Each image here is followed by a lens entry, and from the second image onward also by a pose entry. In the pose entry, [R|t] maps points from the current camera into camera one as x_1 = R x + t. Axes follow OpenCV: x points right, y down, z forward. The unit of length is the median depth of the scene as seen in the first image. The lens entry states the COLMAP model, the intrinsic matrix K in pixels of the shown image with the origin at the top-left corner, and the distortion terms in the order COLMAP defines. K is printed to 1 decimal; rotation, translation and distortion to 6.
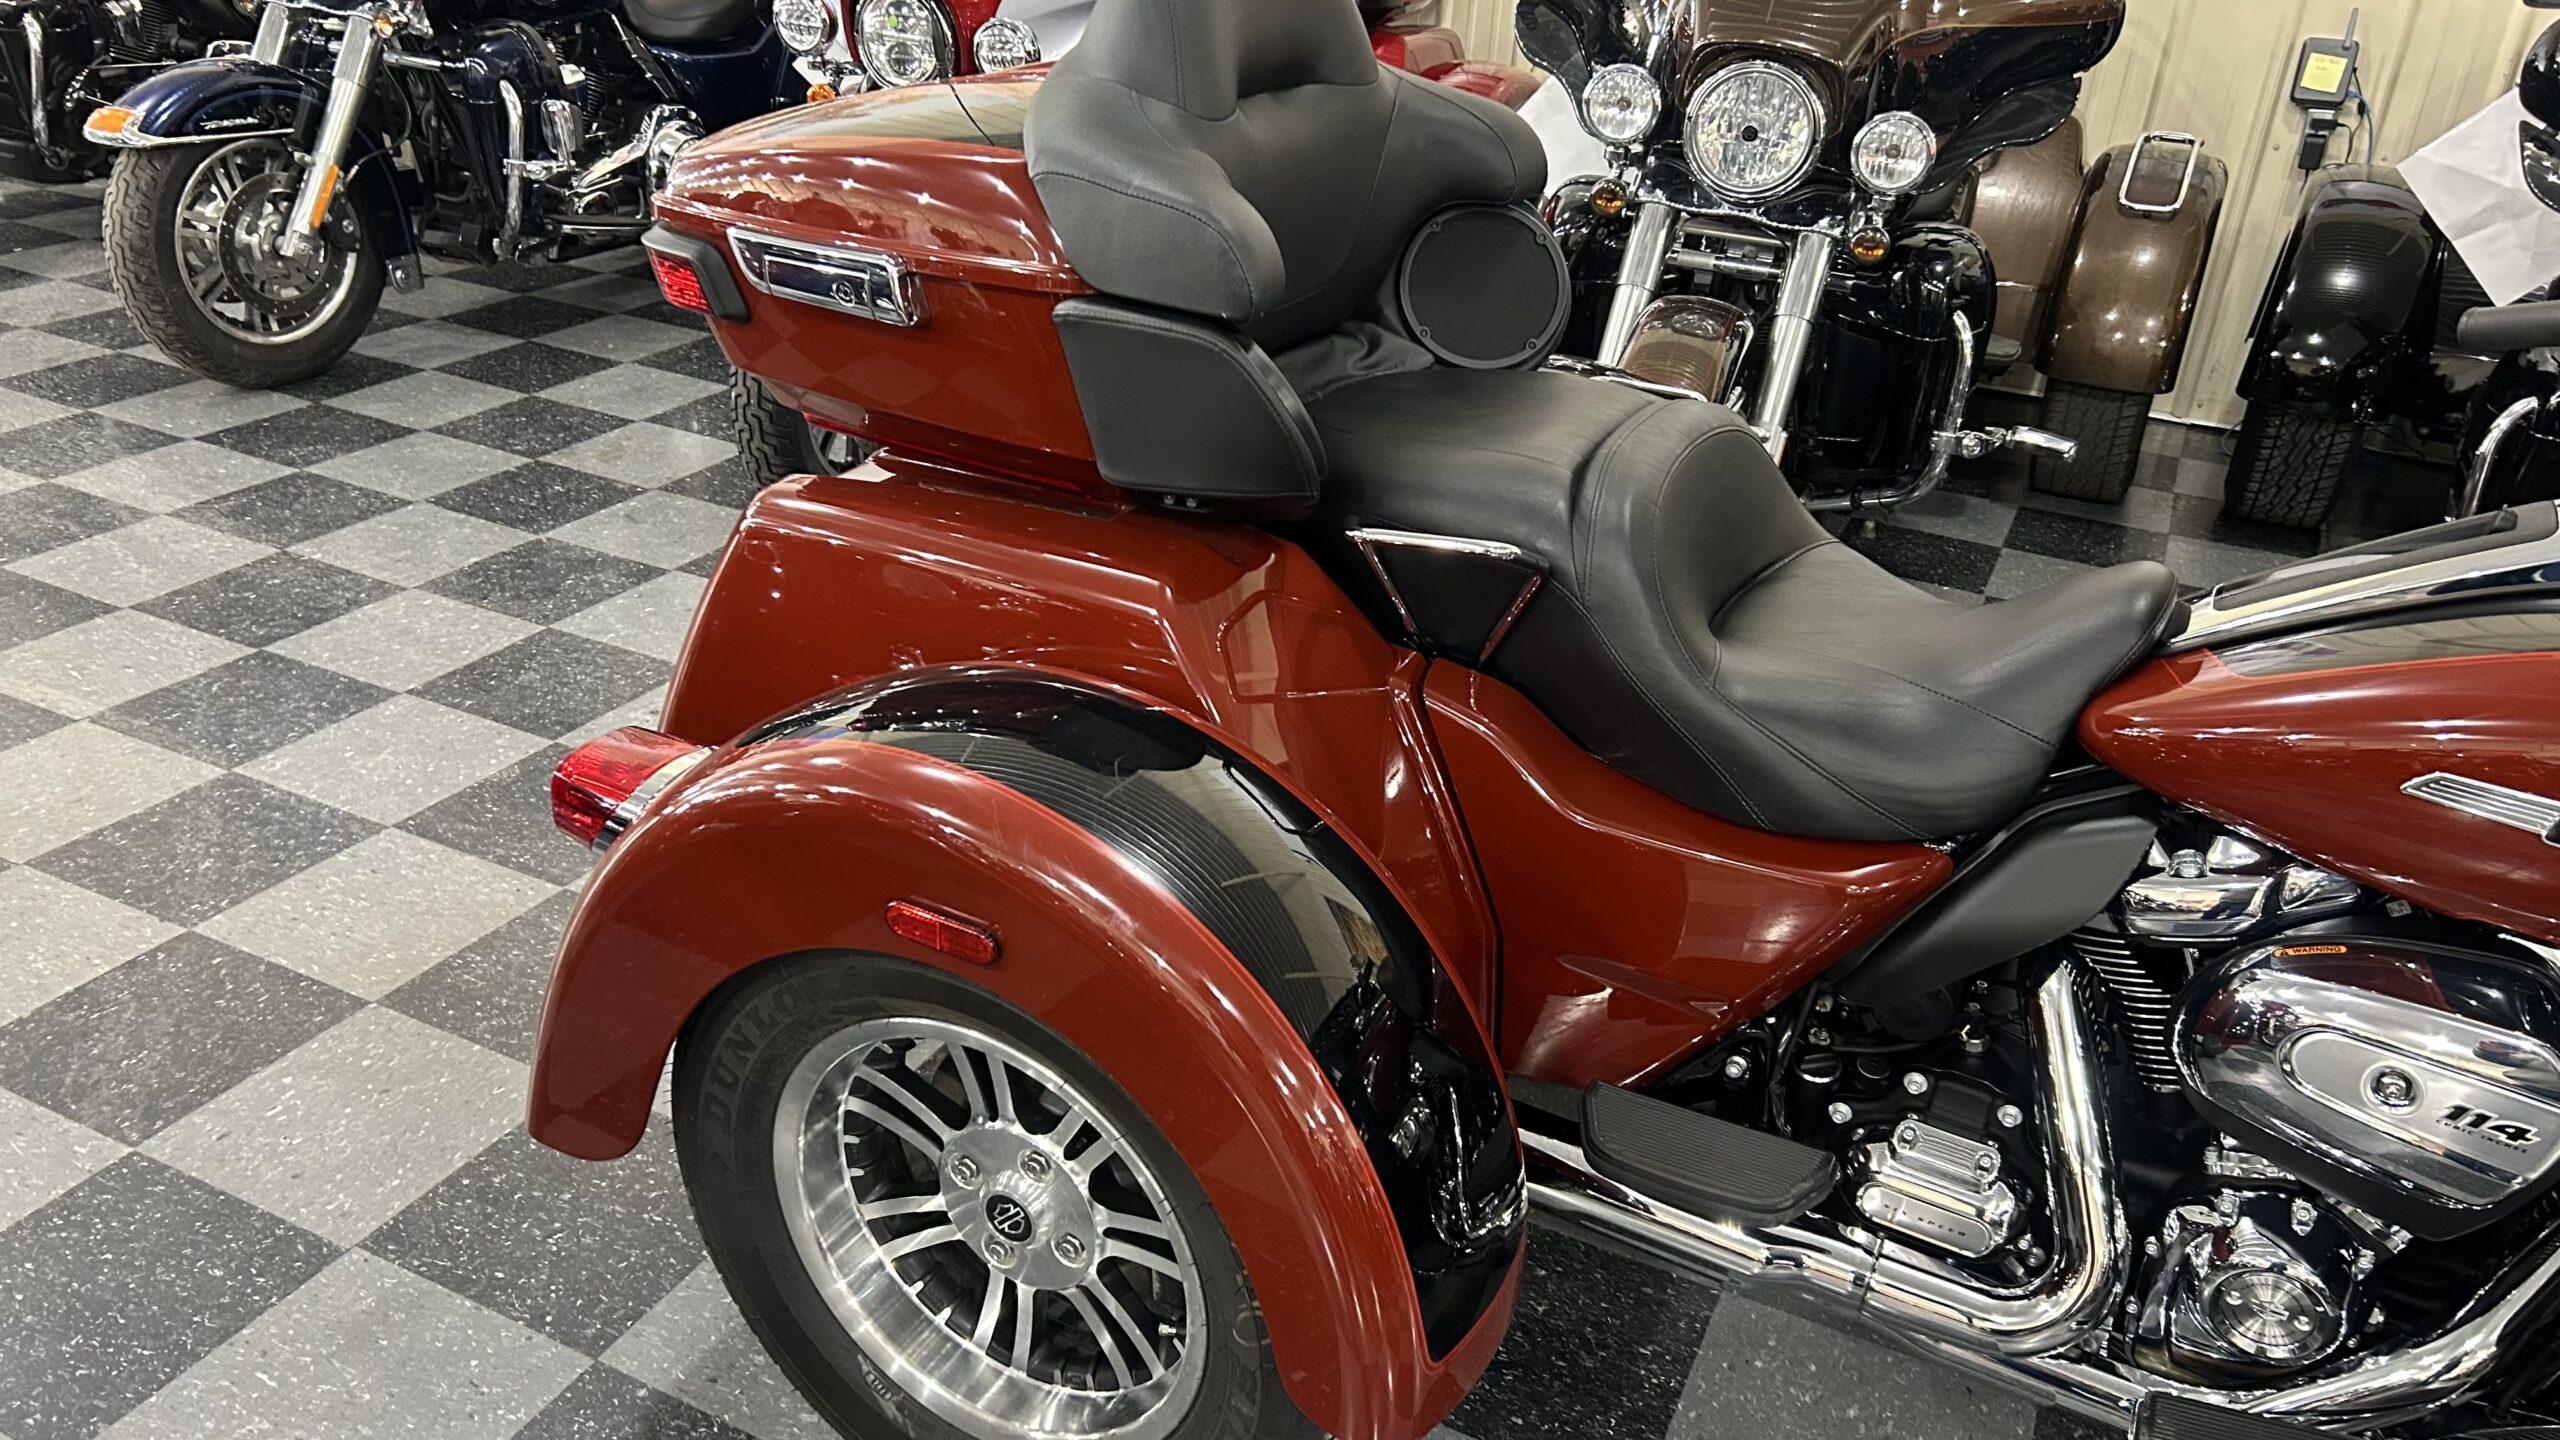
lens RADIAL K [[1955.4, 0, 1230.1], [0, 1955.4, 741.0], [0, 0, 1]] dist [0.059531, -0.058594]
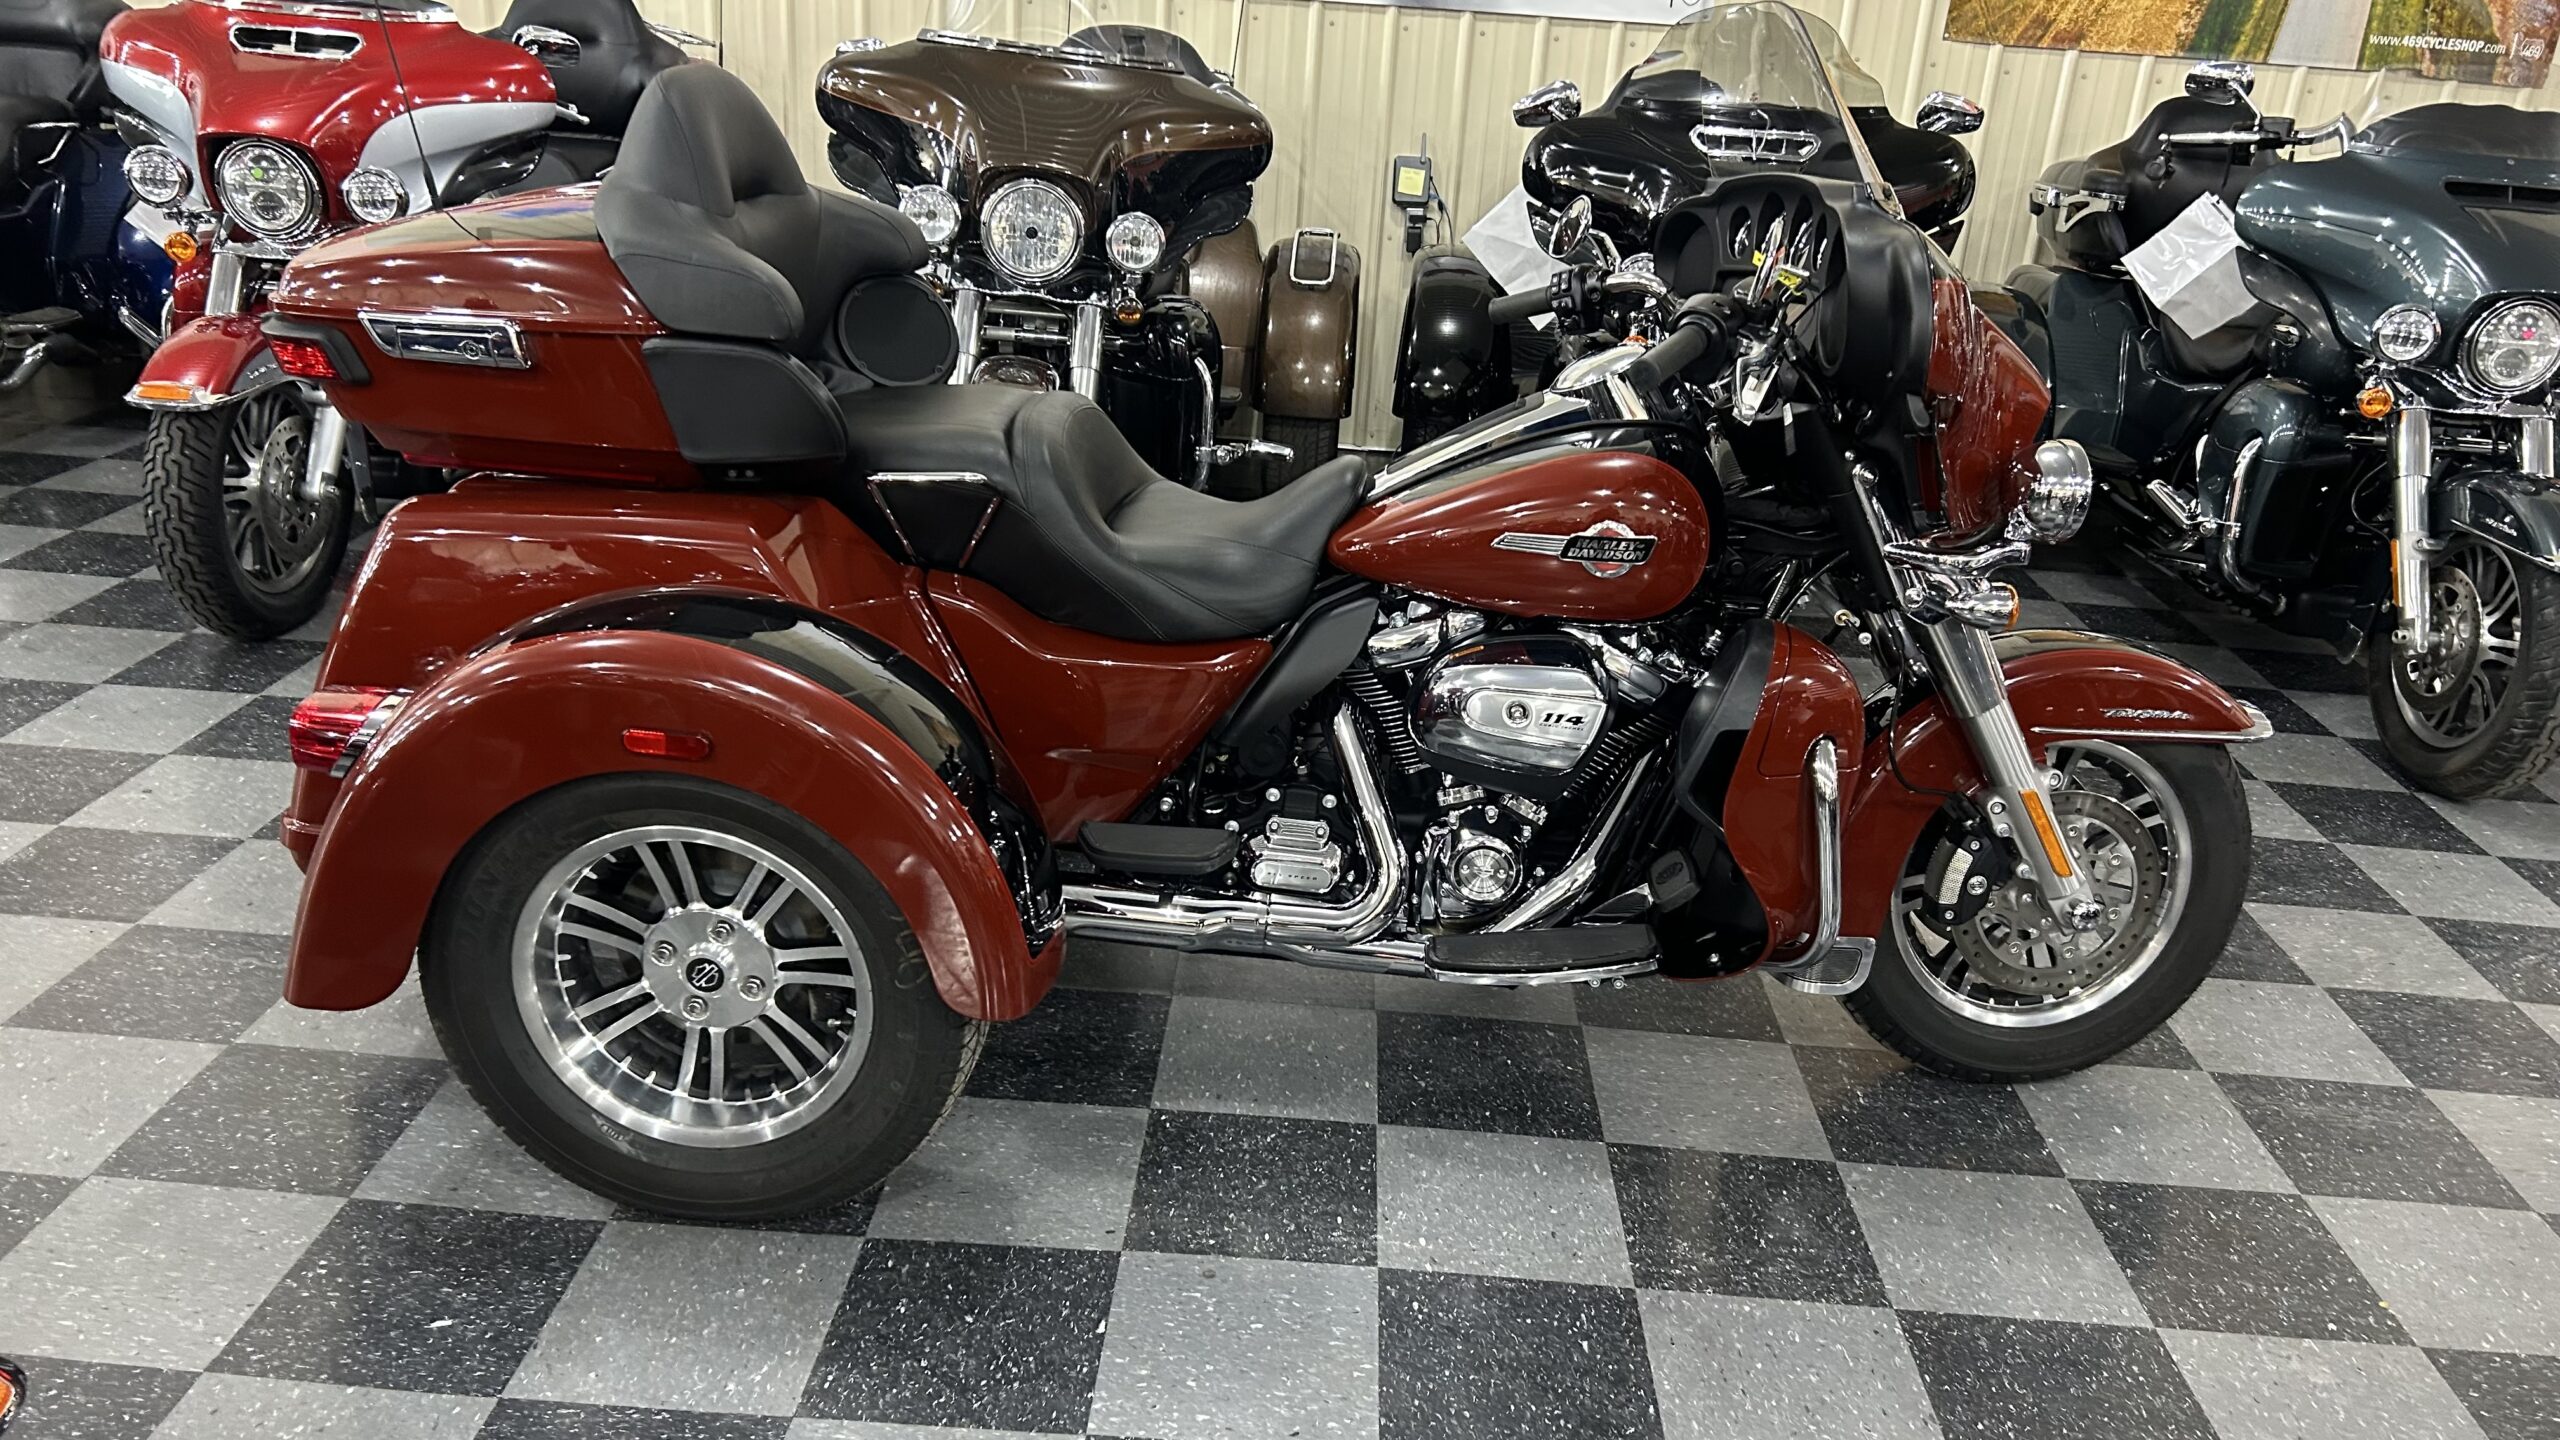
lens RADIAL K [[1955.4, 0, 1277.8], [0, 1955.4, 715.2], [0, 0, 1]] dist [0.059531, -0.058594]
pose [[0.917025, -0.139129, 0.373775, -0.210512], [0.167734, 0.984807, -0.044949, 0.168805], [-0.361842, 0.103914, 0.926430, -0.430428]]
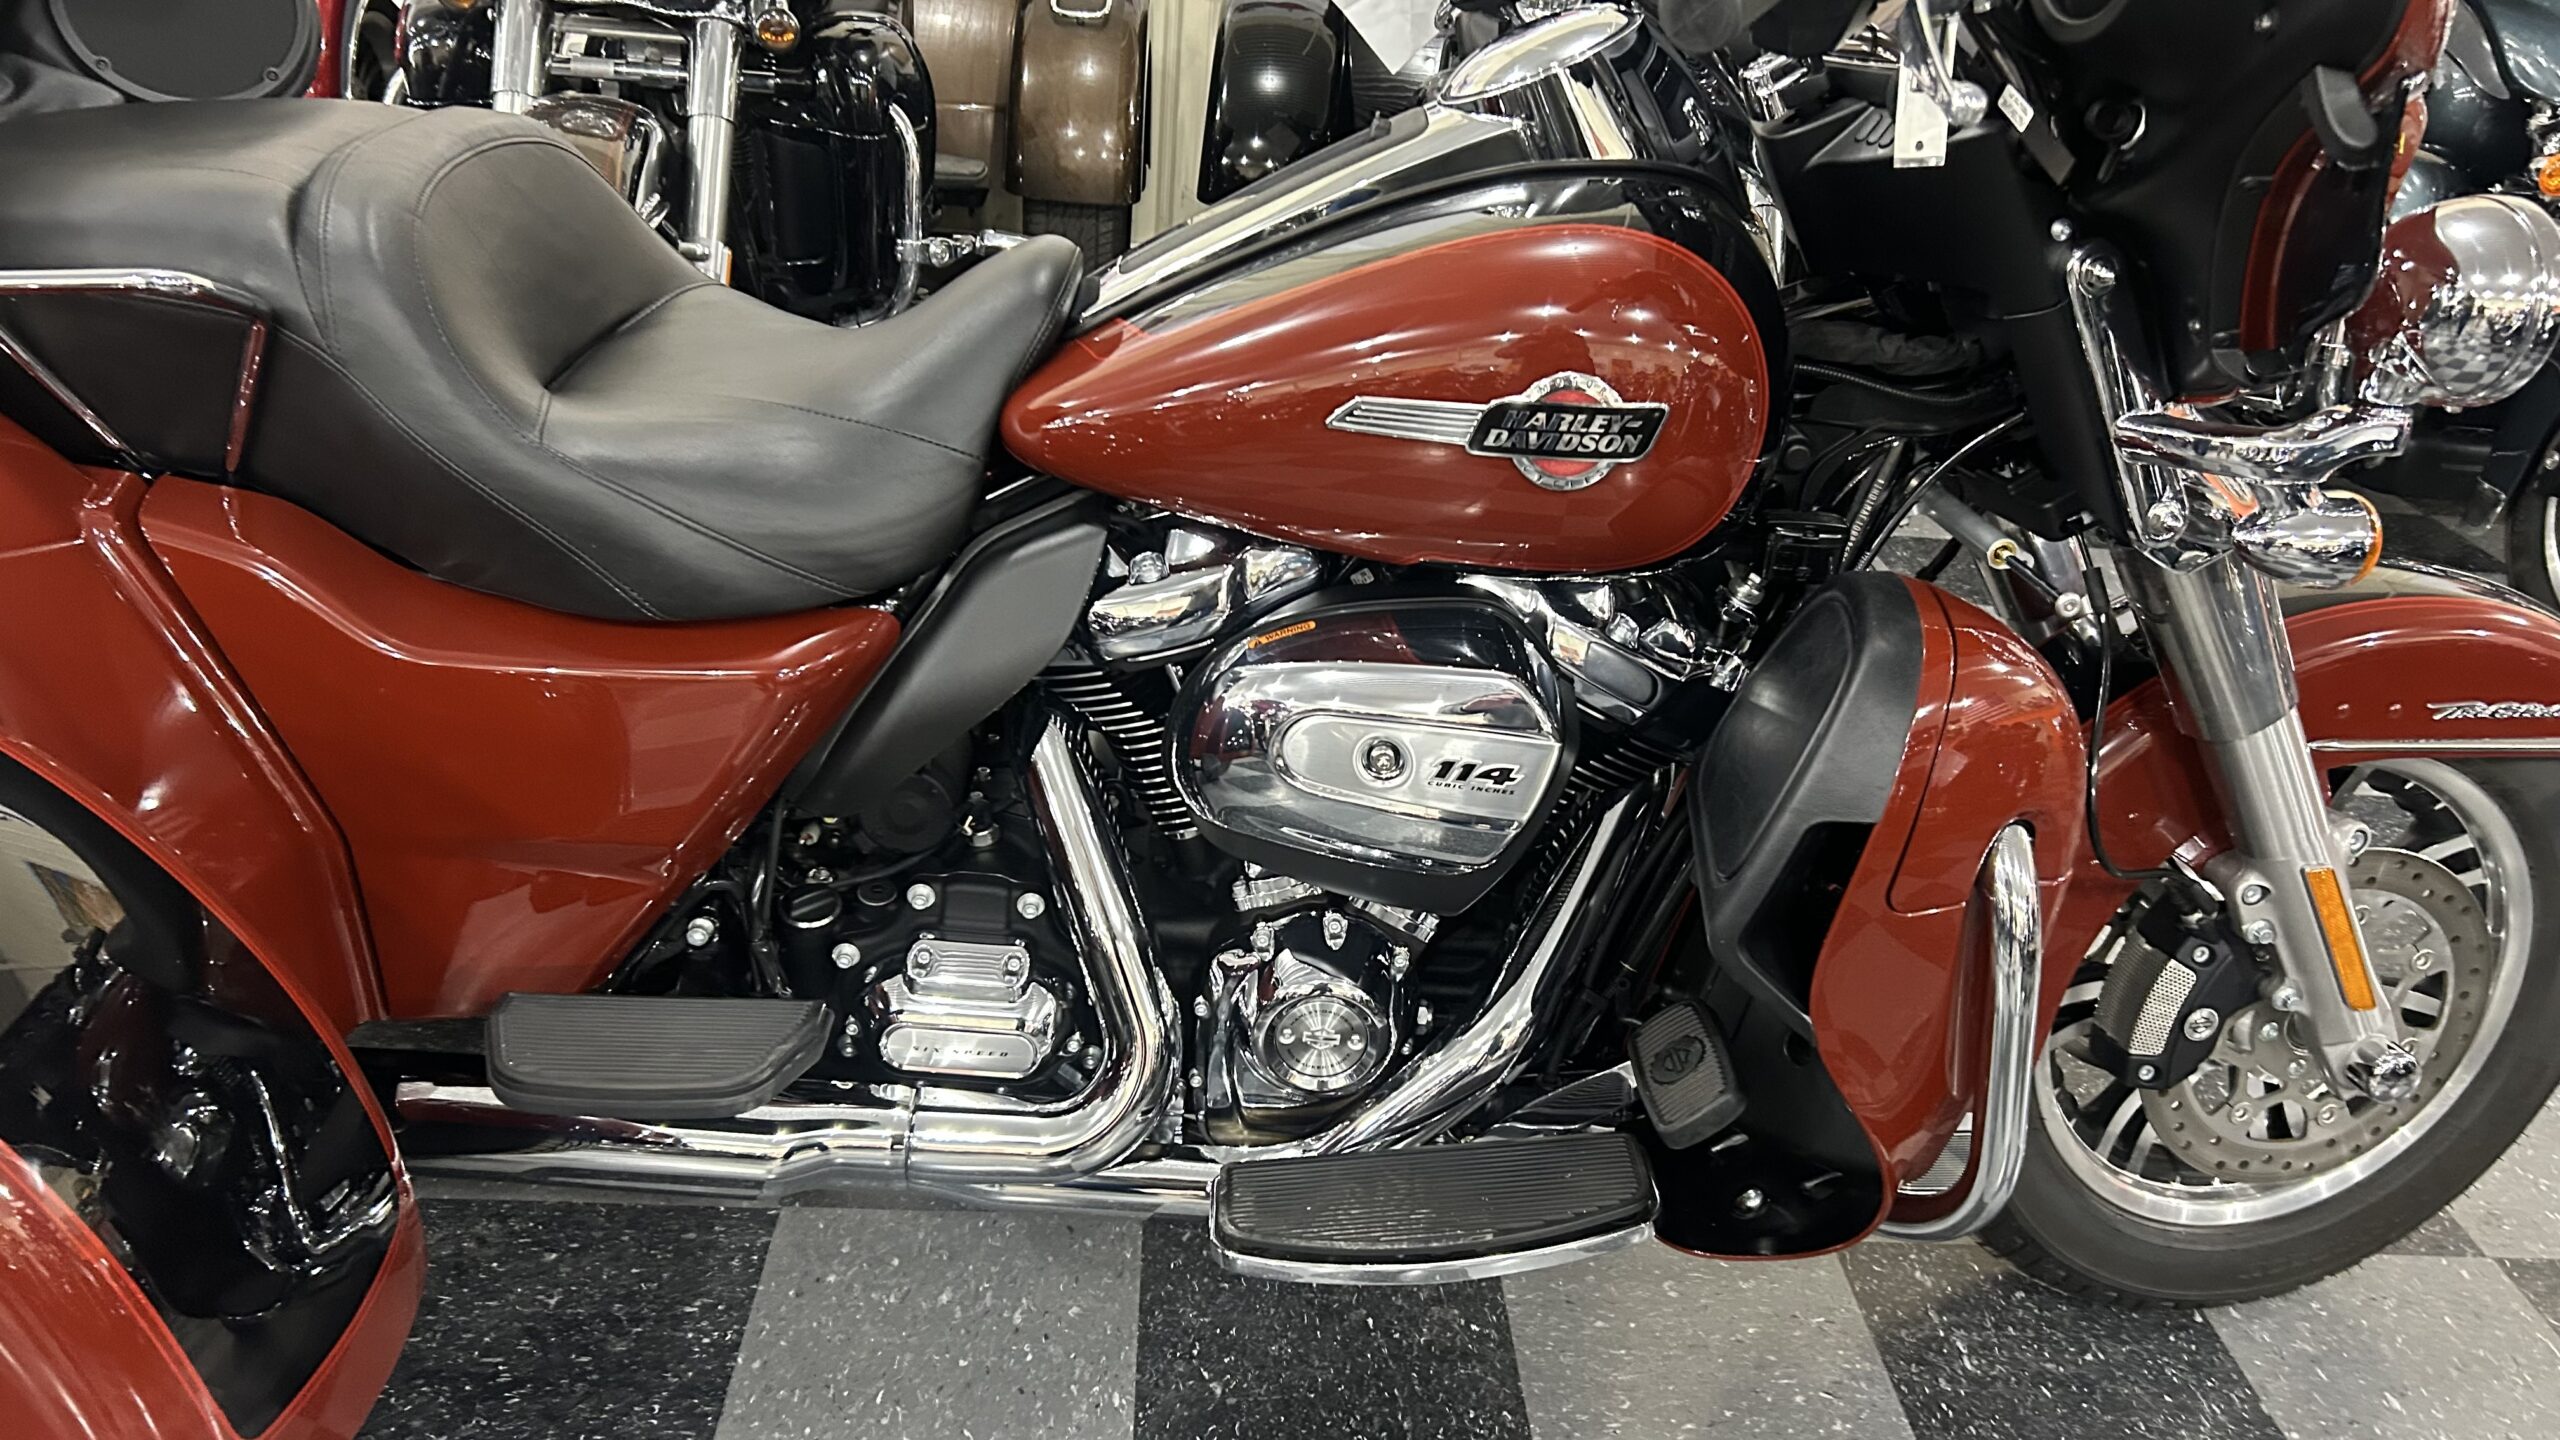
lens RADIAL K [[1955.4, 0, 1303.3], [0, 1955.4, 729.0], [0, 0, 1]] dist [0.059531, -0.058594]
pose [[0.873325, -0.200012, 0.444182, 0.124640], [0.187650, 0.979582, 0.072151, 0.069258], [-0.449544, 0.020339, 0.893026, 0.170887]]
